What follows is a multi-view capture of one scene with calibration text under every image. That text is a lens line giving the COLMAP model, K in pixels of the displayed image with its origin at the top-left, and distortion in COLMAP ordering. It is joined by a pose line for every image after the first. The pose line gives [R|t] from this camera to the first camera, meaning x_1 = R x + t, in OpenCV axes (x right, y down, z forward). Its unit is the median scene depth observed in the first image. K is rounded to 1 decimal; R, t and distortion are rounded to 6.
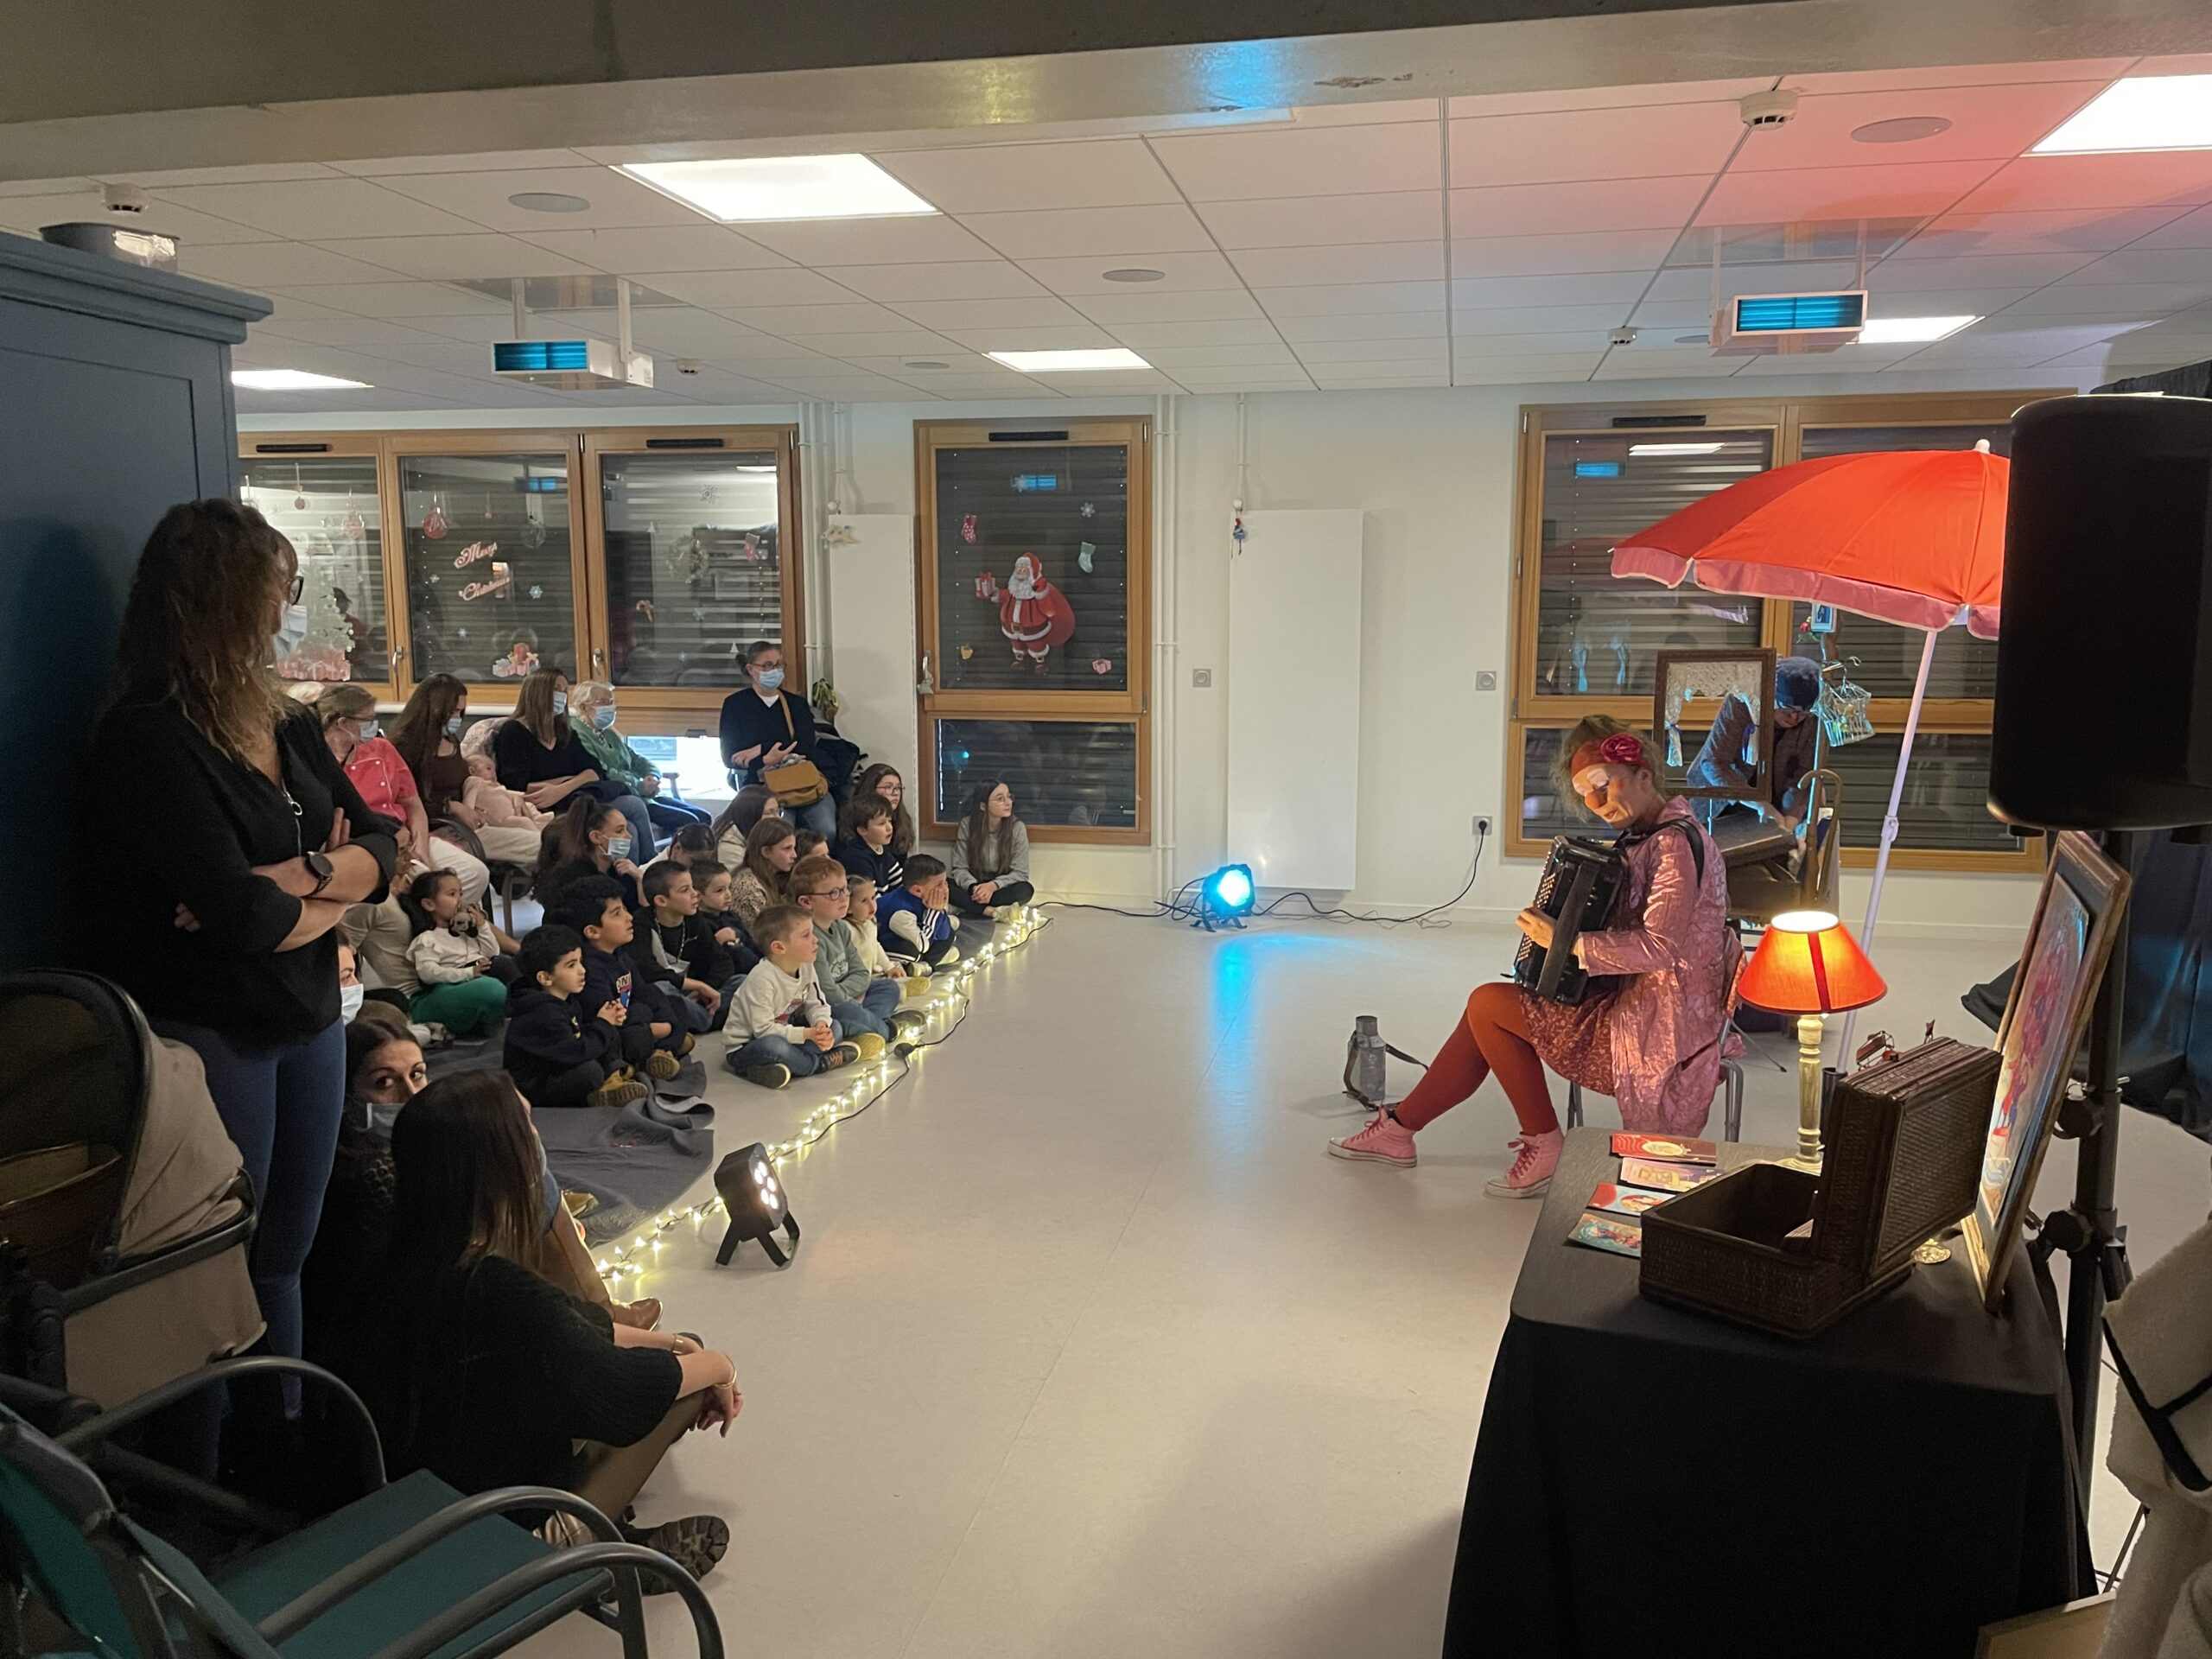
lens RADIAL K [[1705.5, 0, 1107.7], [0, 1705.5, 835.4], [0, 0, 1]] dist [-0.002185, -0.012818]
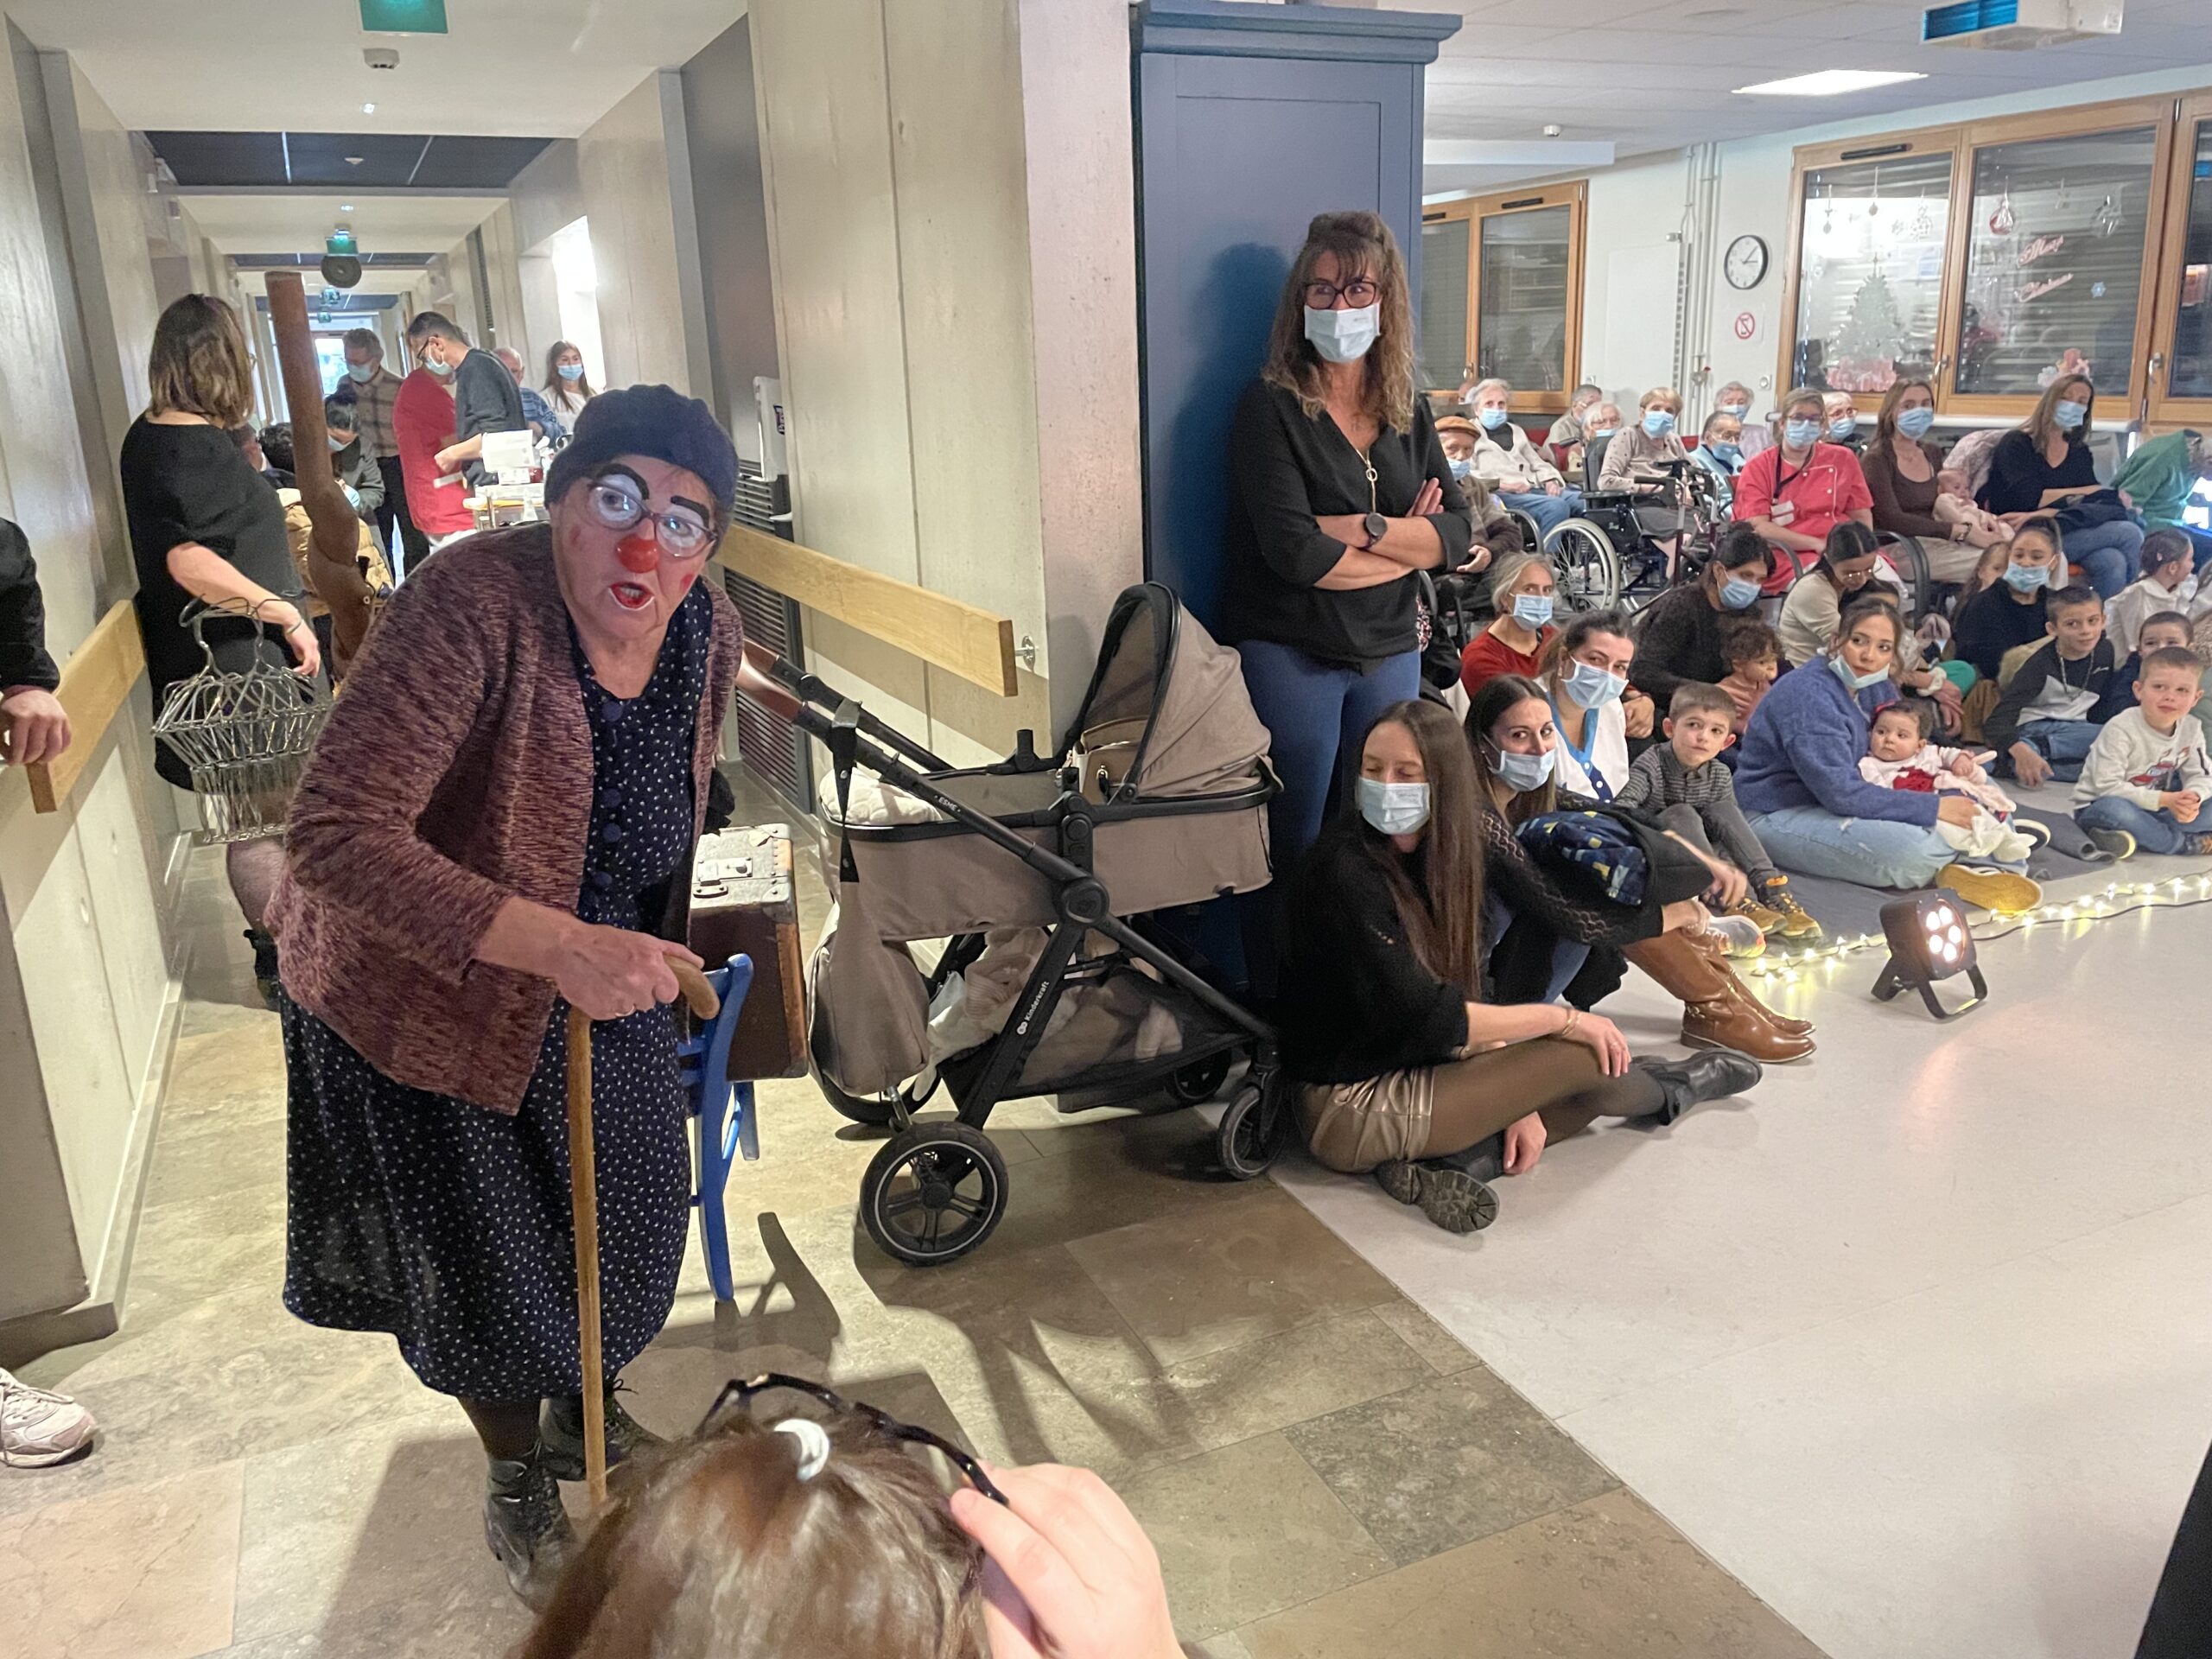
lens RADIAL K [[1705.5, 0, 1112.9], [0, 1705.5, 821.9], [0, 0, 1]] dist [-0.002185, -0.012818]
pose [[0.562978, 0.192939, -0.803636, 0.153797], [-0.074564, 0.980261, 0.183110, 0.006663], [0.823102, -0.043165, 0.566251, 0.062844]]
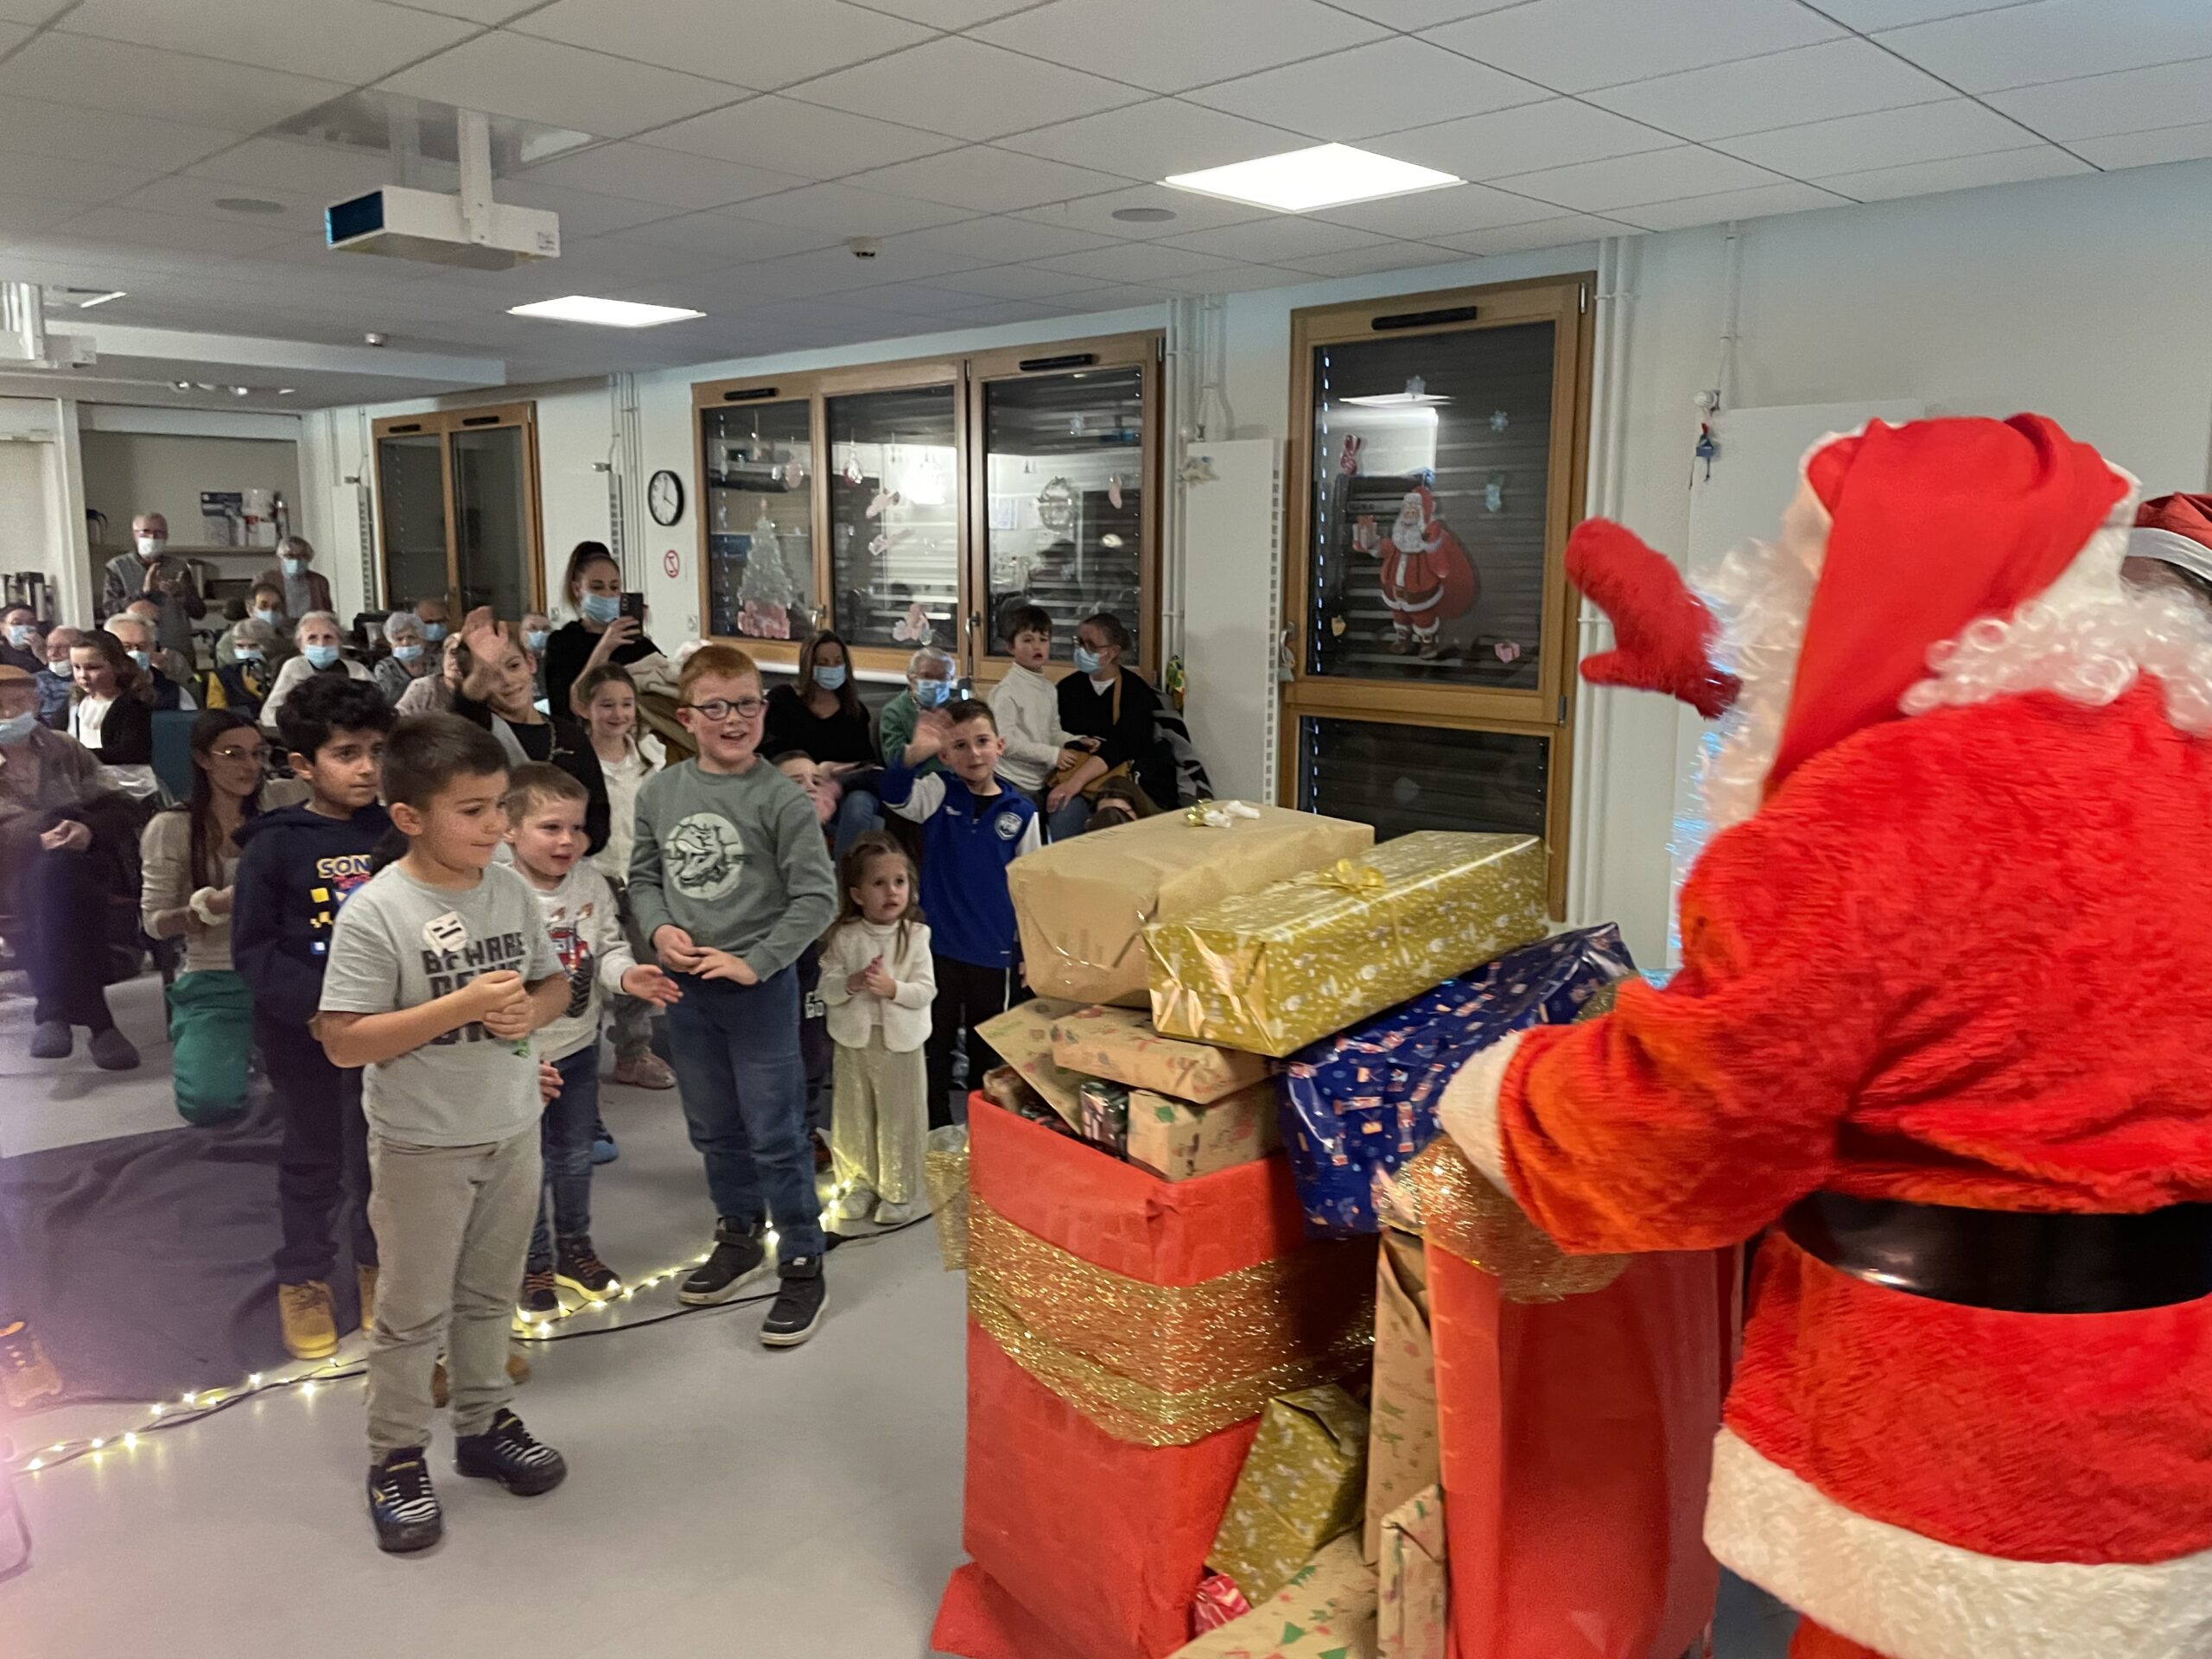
lens RADIAL K [[1705.5, 0, 1104.7], [0, 1705.5, 831.9], [0, 0, 1]] dist [-0.002185, -0.012818]
pose [[0.823793, 0.092737, -0.559254, 0.258540], [-0.087512, 0.995507, 0.036170, -0.038787], [0.560095, 0.019145, 0.828207, 0.354313]]
